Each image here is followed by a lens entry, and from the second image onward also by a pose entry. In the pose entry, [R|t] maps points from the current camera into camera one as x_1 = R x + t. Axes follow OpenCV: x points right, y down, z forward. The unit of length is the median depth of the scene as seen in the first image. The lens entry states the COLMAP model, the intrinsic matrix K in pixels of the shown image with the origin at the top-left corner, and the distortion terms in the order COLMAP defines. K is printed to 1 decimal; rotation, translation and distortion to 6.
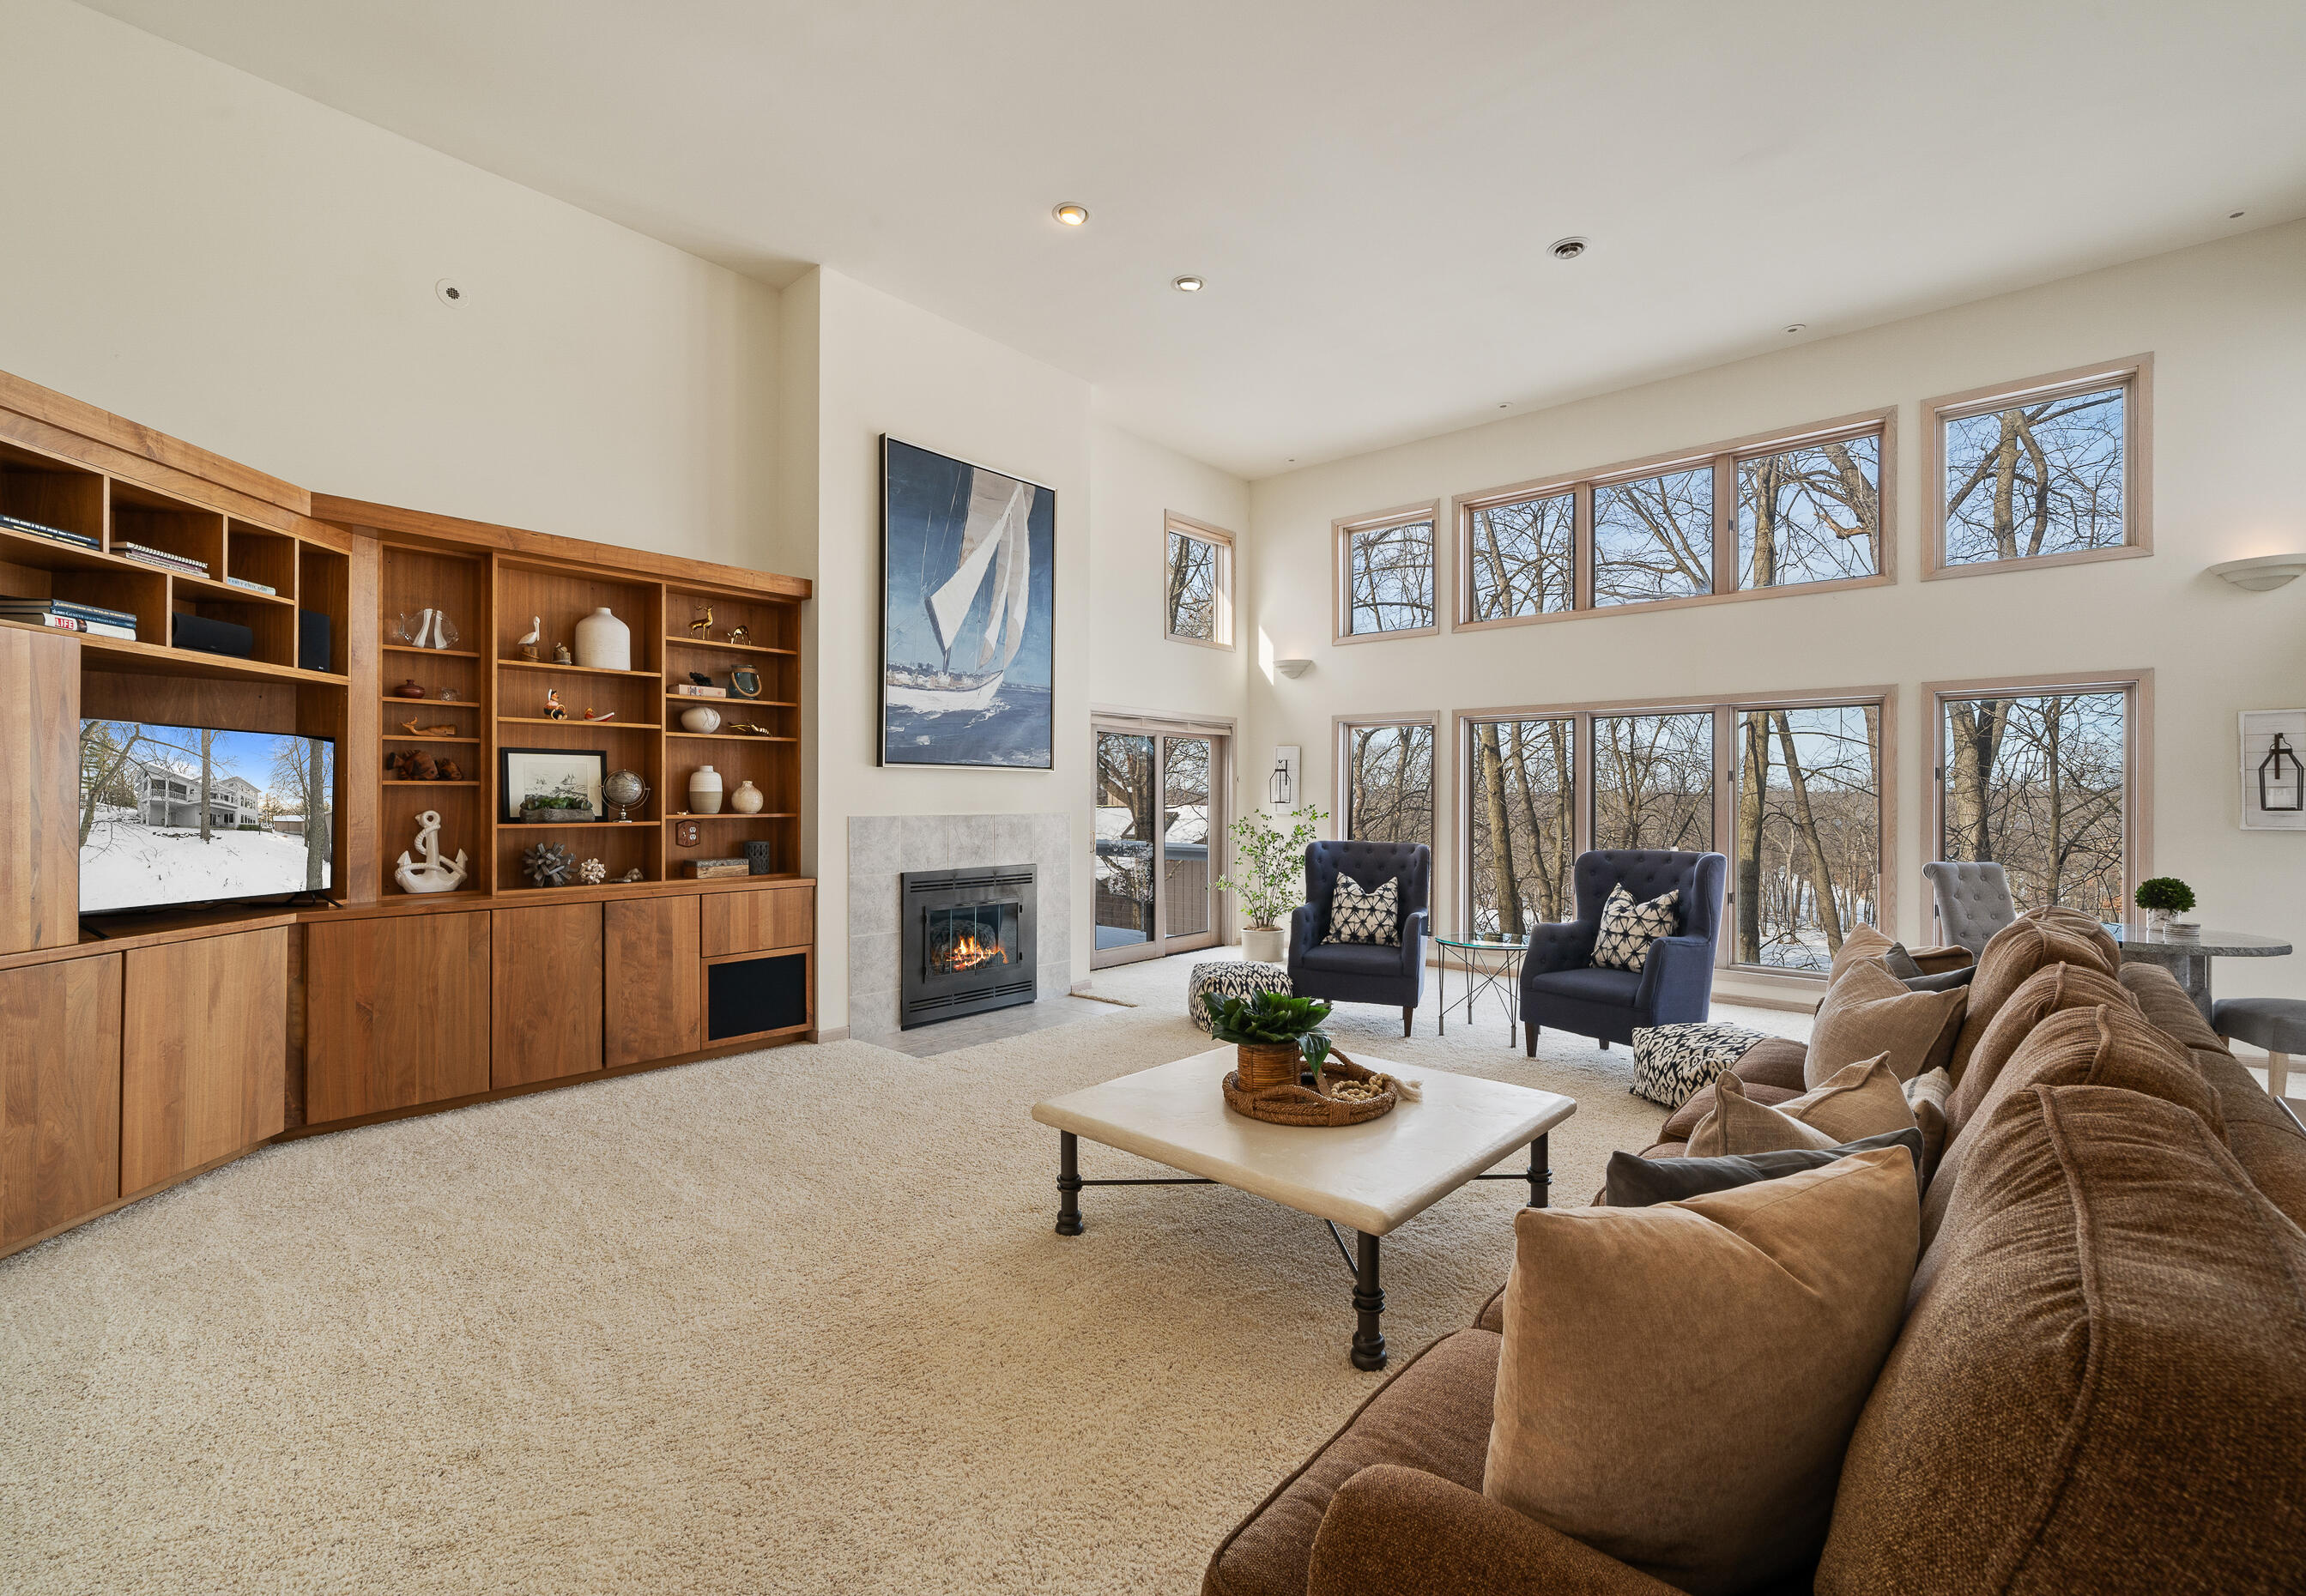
lens RADIAL K [[991.8, 0, 1153.0], [0, 991.8, 798.0], [0, 0, 1]] dist [-0.001604, 0.000020]
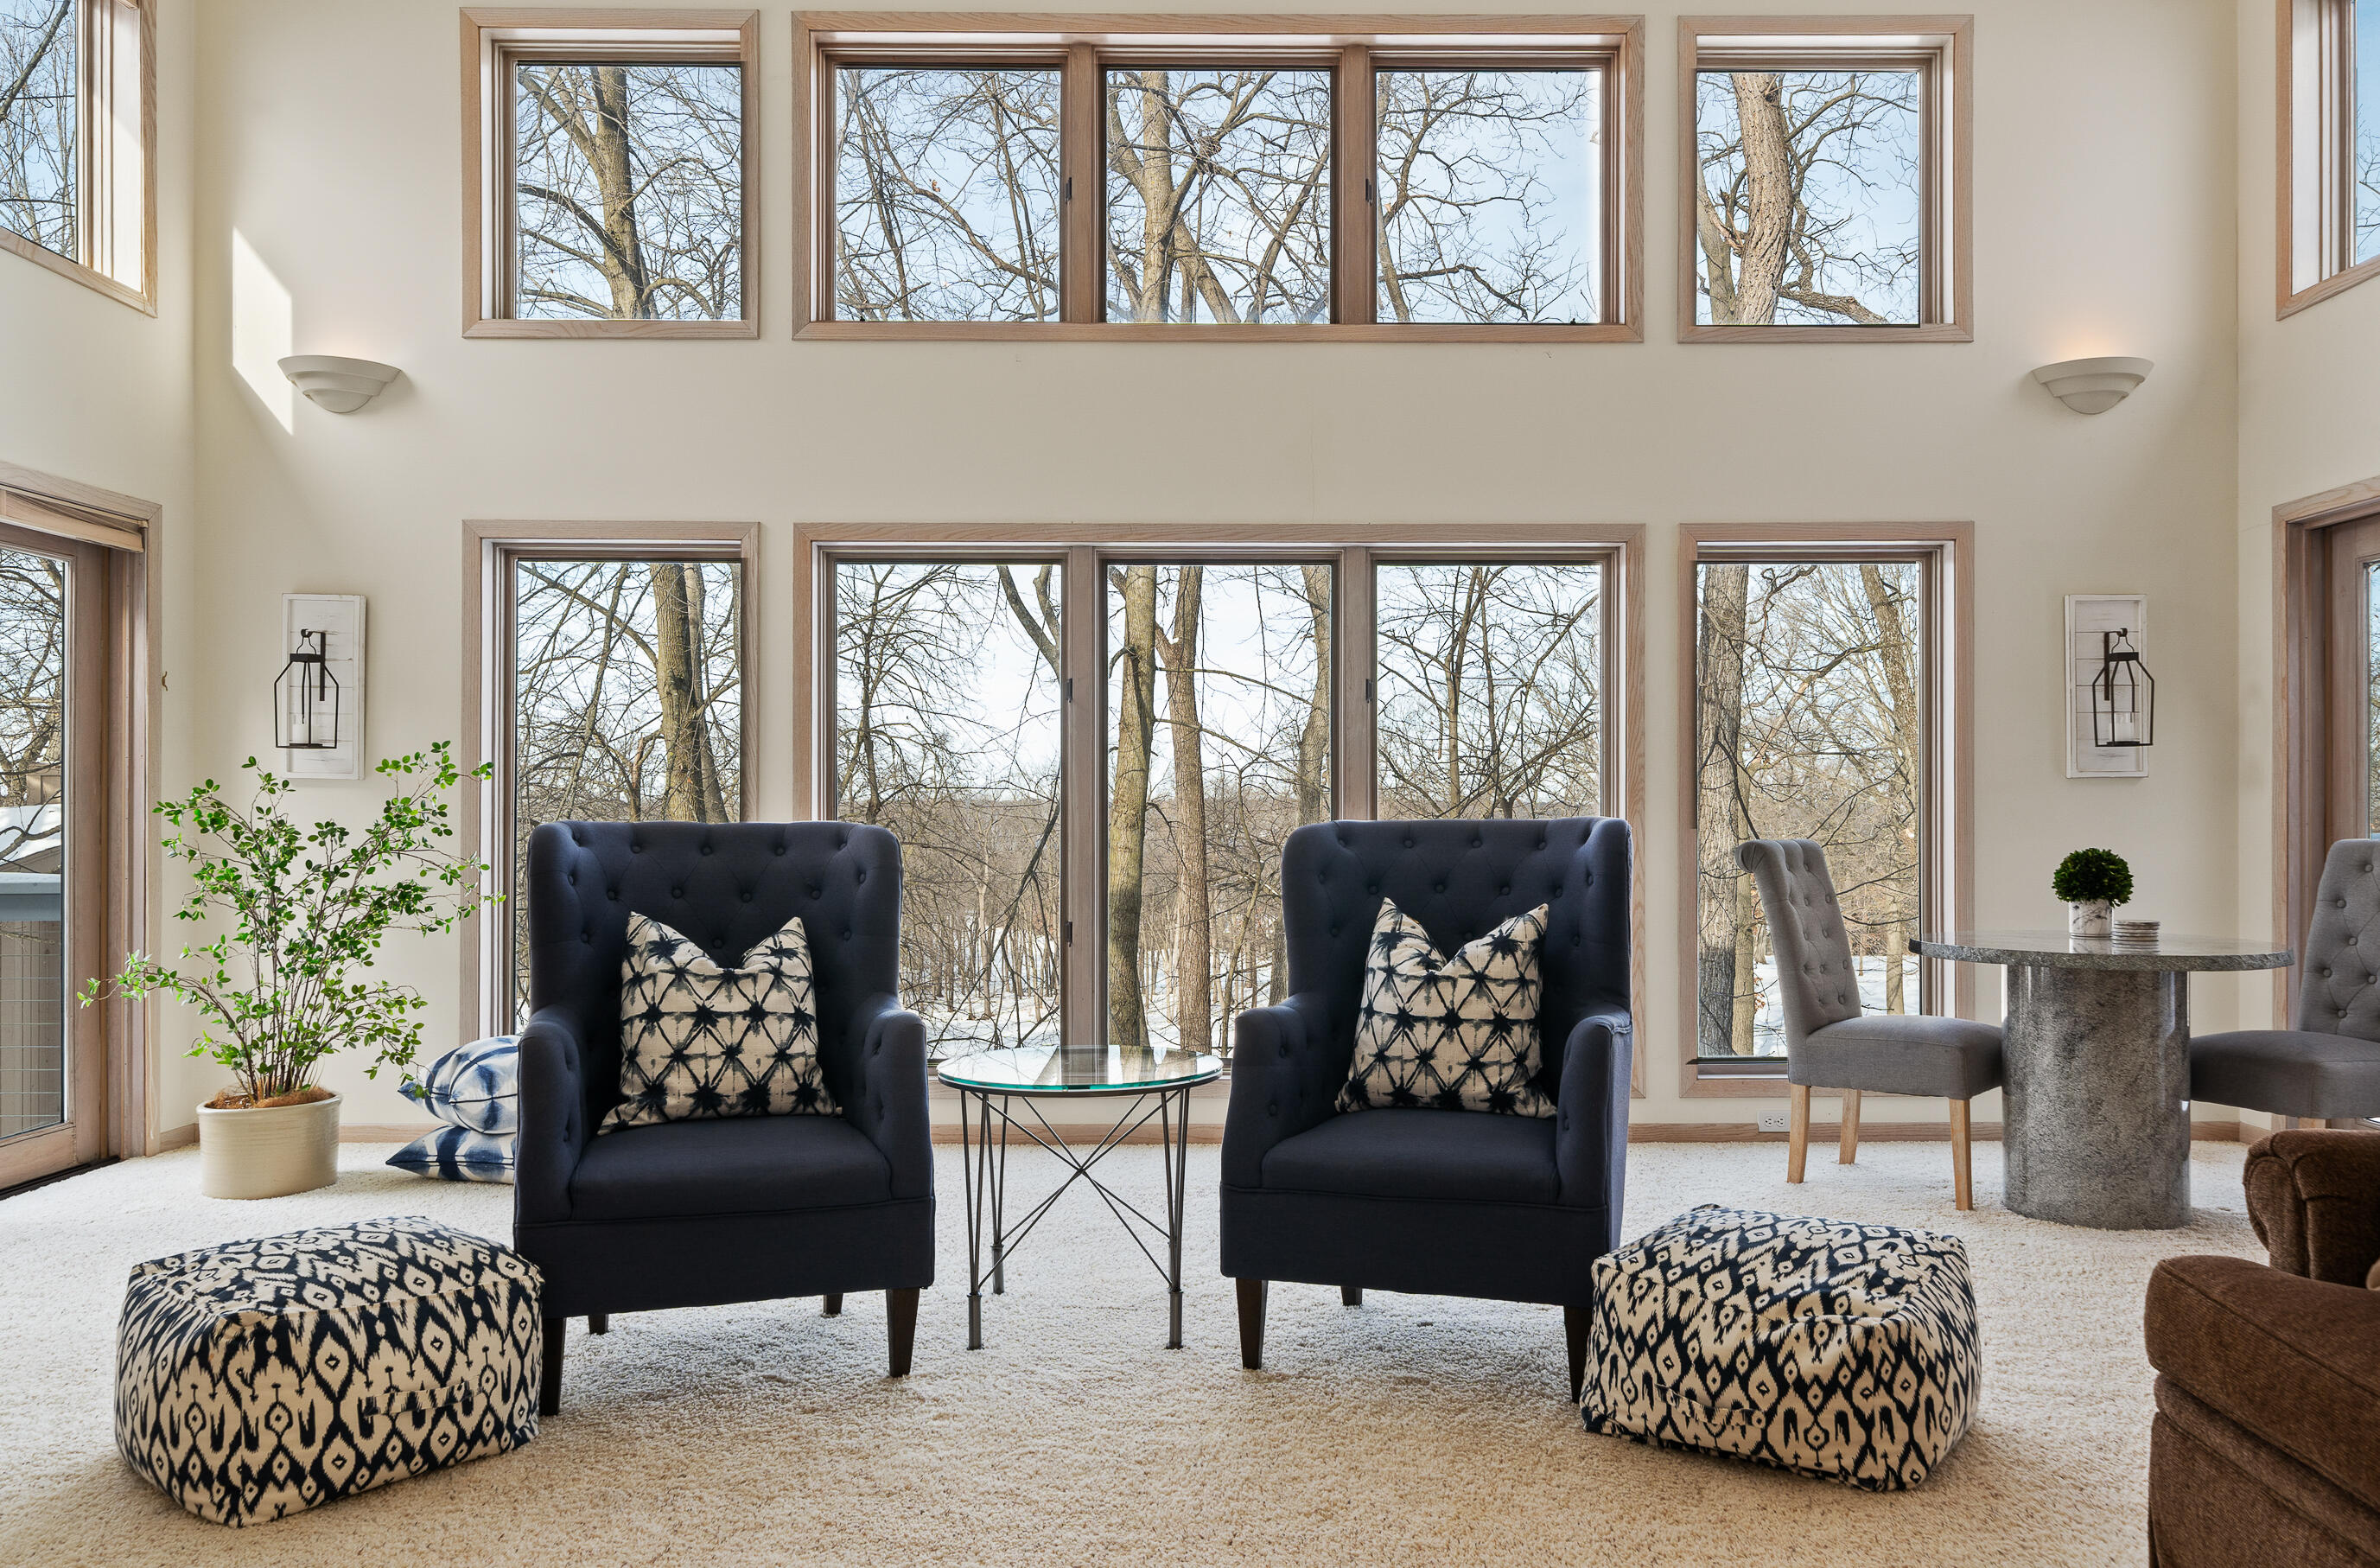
lens RADIAL K [[1684.6, 0, 1236.7], [0, 1684.6, 797.5], [0, 0, 1]] dist [0.005358, 0.001304]
pose [[0.748066, 0.000873, 0.663624, -0.045302], [0.003873, 0.999976, -0.005682, 0.045887], [-0.663613, 0.006820, 0.748045, 0.498195]]
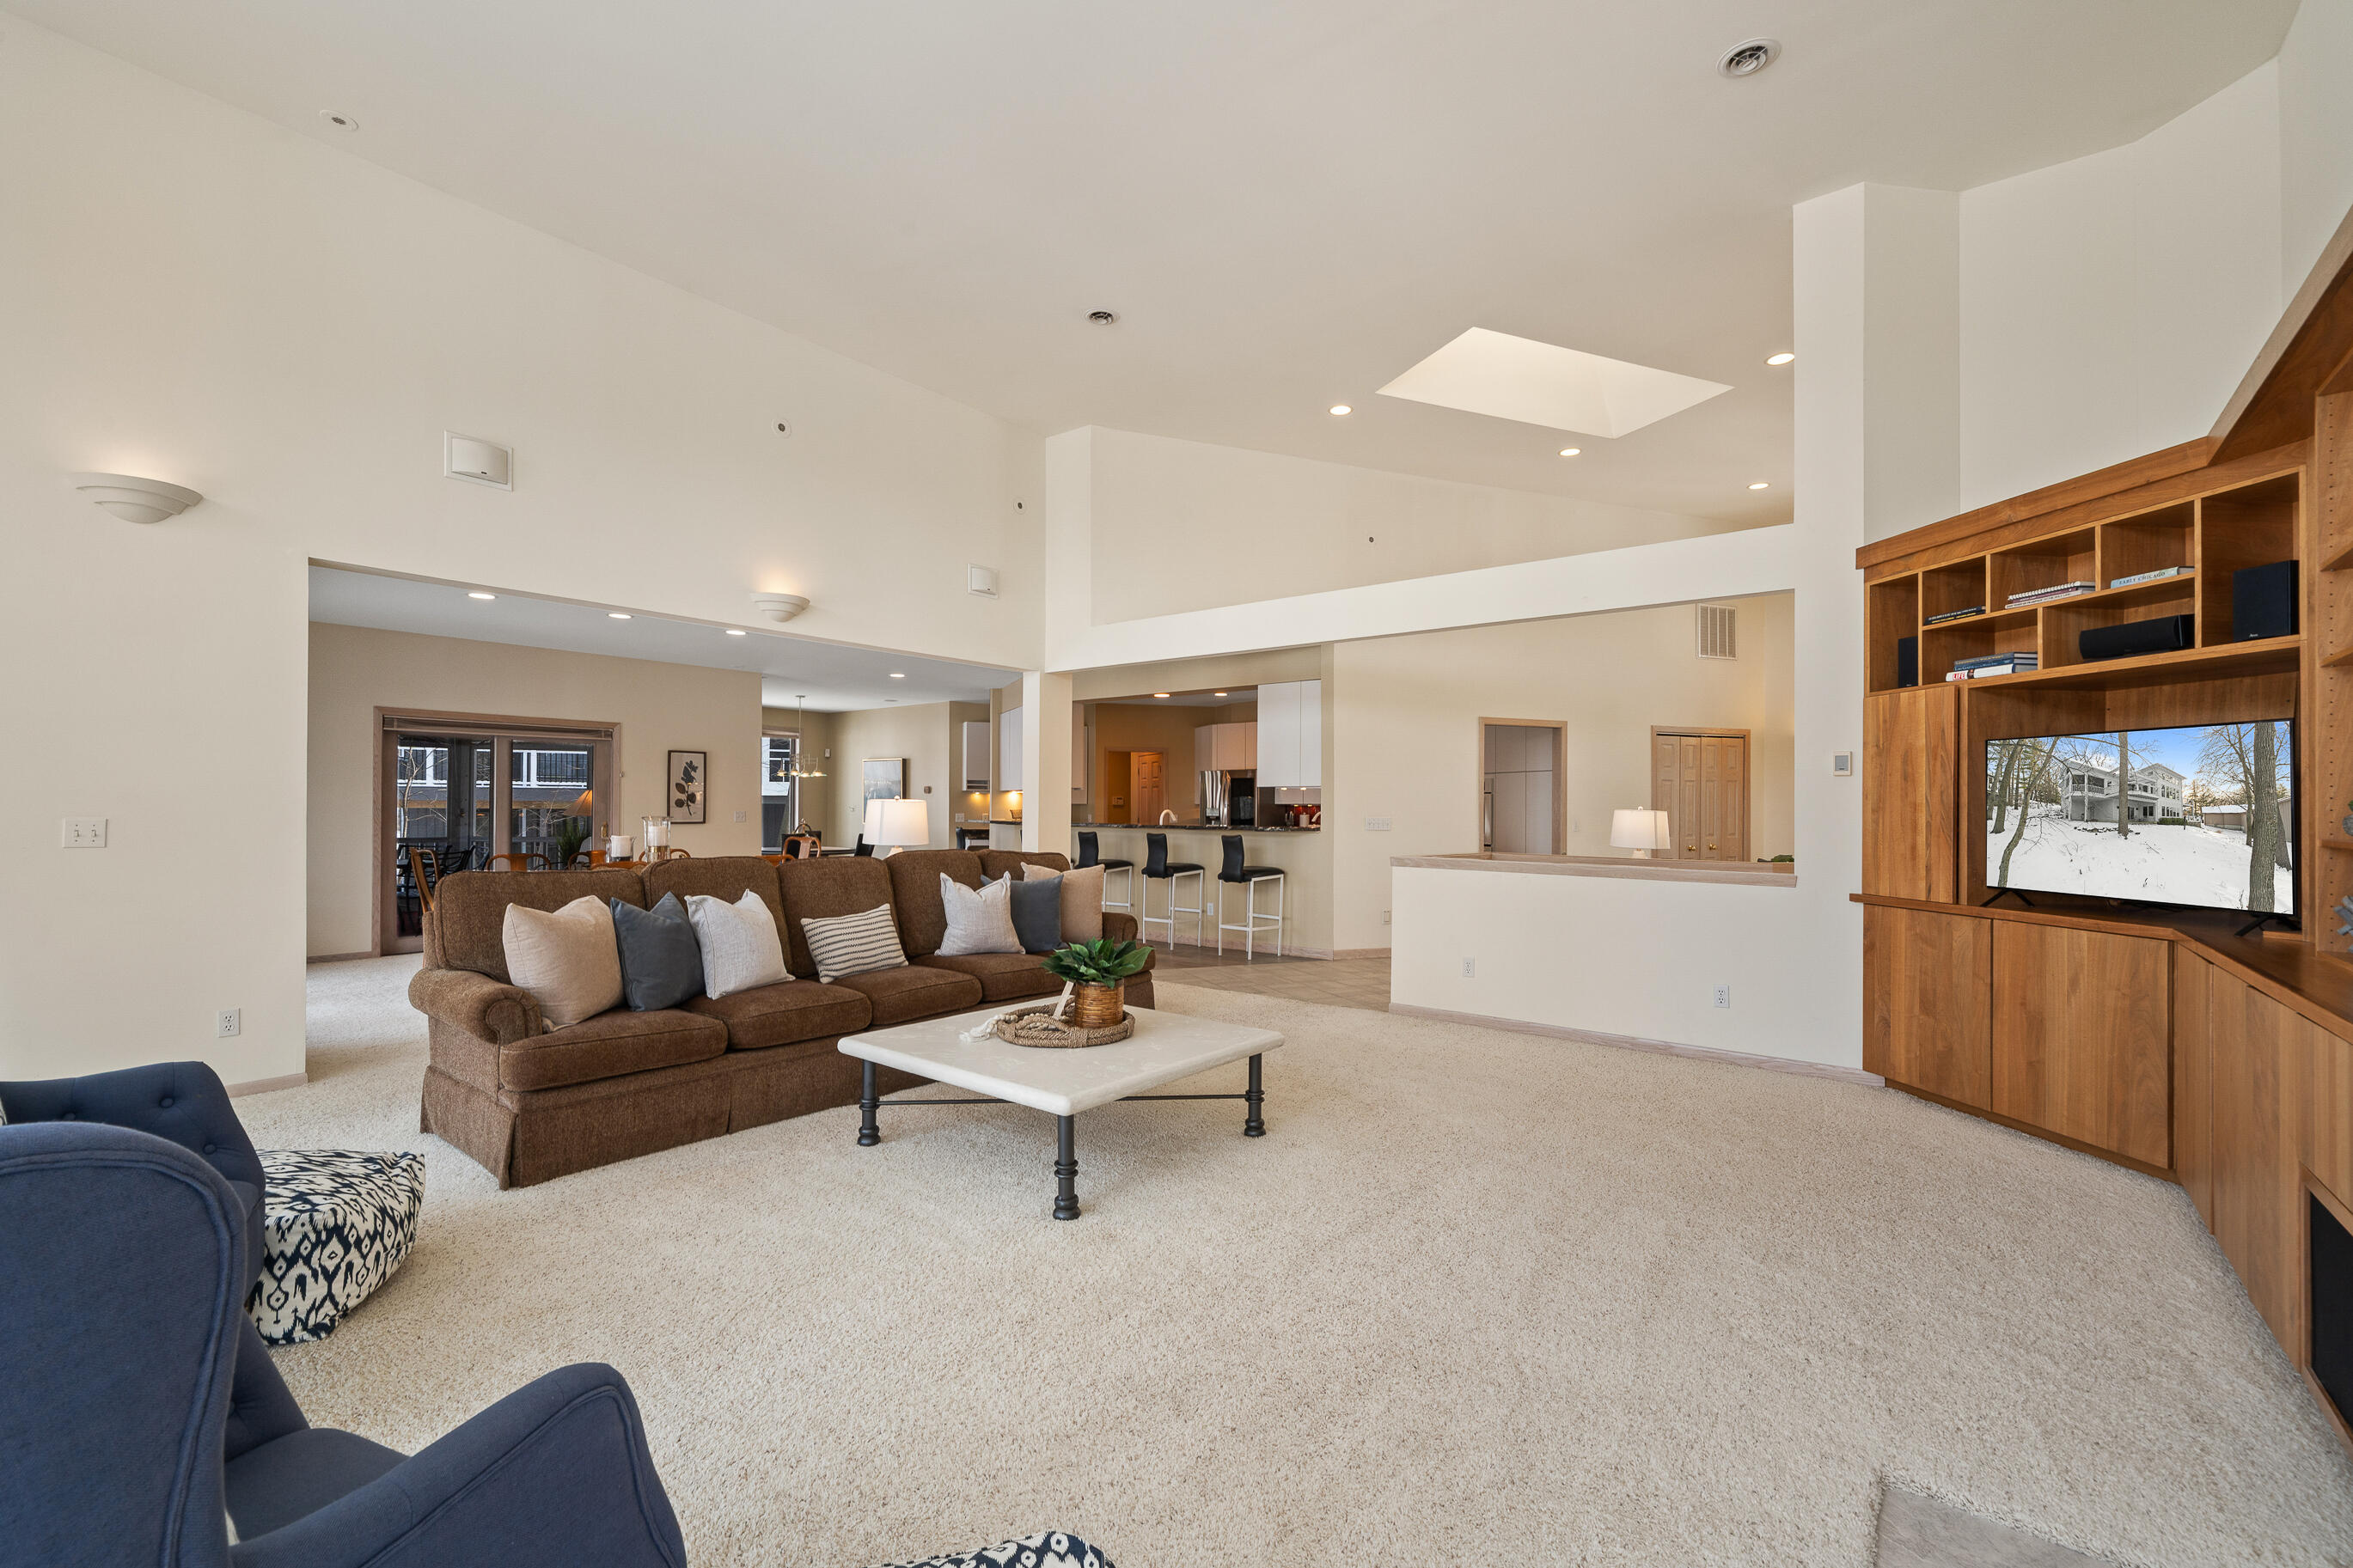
lens RADIAL K [[1009.4, 0, 1148.0], [0, 1009.4, 799.2], [0, 0, 1]] dist [-0.000229, -0.000034]
pose [[-0.999271, -0.009460, -0.036994, 0.056191], [-0.009216, 0.999935, -0.006758, 0.010367], [0.037055, -0.006412, -0.999293, 1.290472]]
